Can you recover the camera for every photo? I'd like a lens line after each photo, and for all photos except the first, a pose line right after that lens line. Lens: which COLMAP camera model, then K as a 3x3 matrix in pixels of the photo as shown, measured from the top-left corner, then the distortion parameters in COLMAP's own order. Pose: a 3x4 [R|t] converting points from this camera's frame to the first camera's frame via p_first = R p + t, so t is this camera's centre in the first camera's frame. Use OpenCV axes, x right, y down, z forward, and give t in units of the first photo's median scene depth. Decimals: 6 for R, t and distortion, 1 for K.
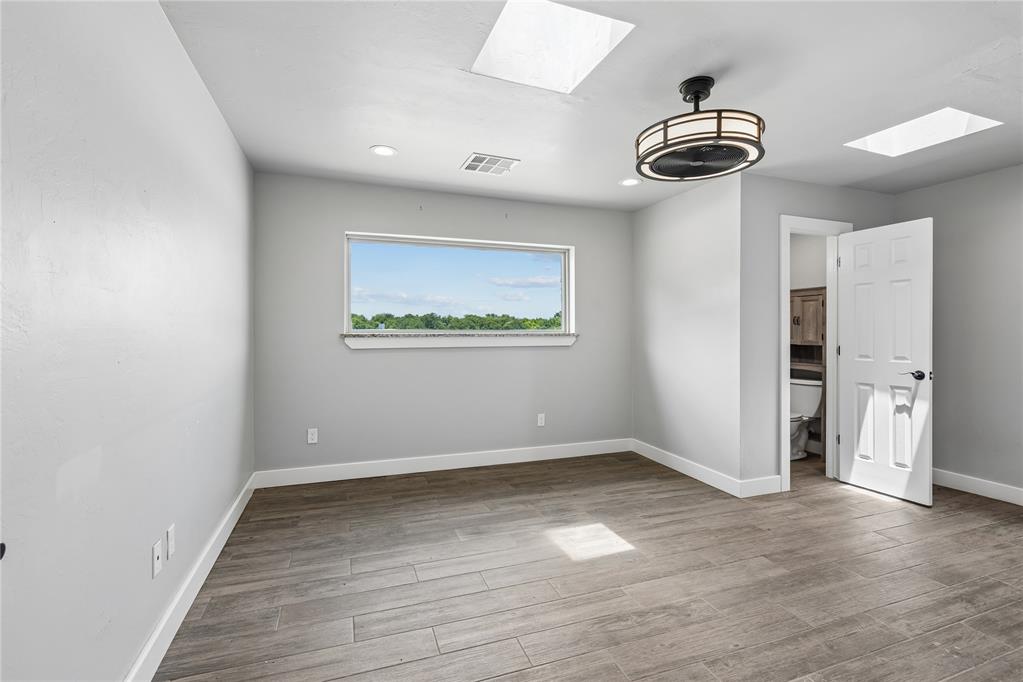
lens RADIAL K [[462.9, 0, 511.5], [0, 462.9, 337.2], [0, 0, 1]] dist [0.007734, -0.000049]
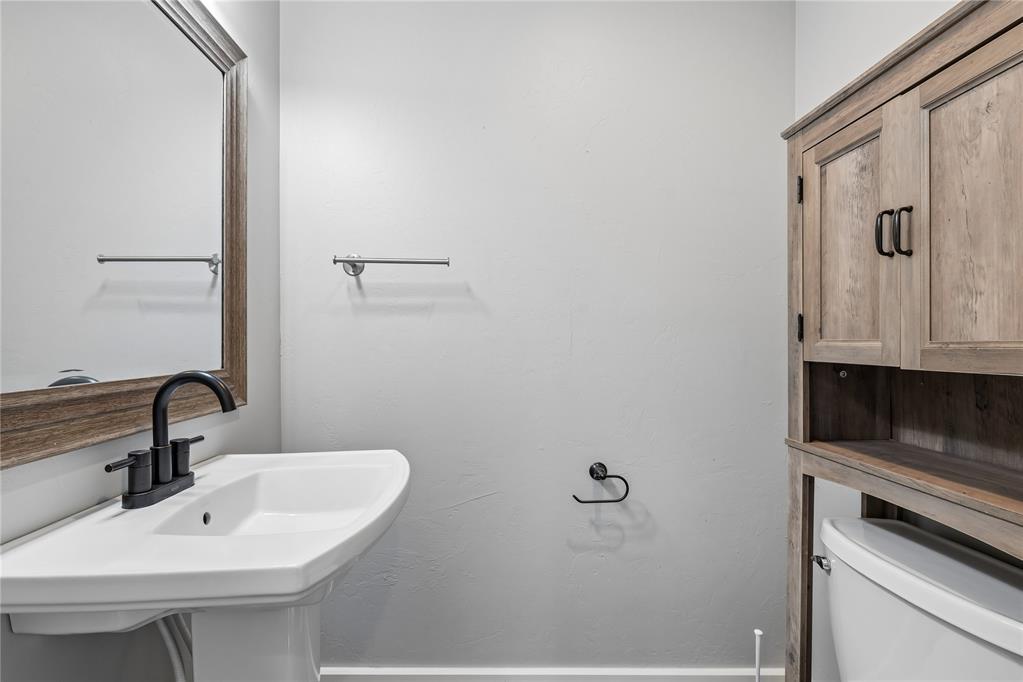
lens RADIAL K [[462.9, 0, 512.0], [0, 462.9, 342.6], [0, 0, 1]] dist [0.007734, -0.000049]
pose [[0.956120, -0.002773, -0.292962, 0.533107], [0.001436, 0.999988, -0.004780, 0.007182], [0.292972, 0.004149, 0.956112, 0.797422]]
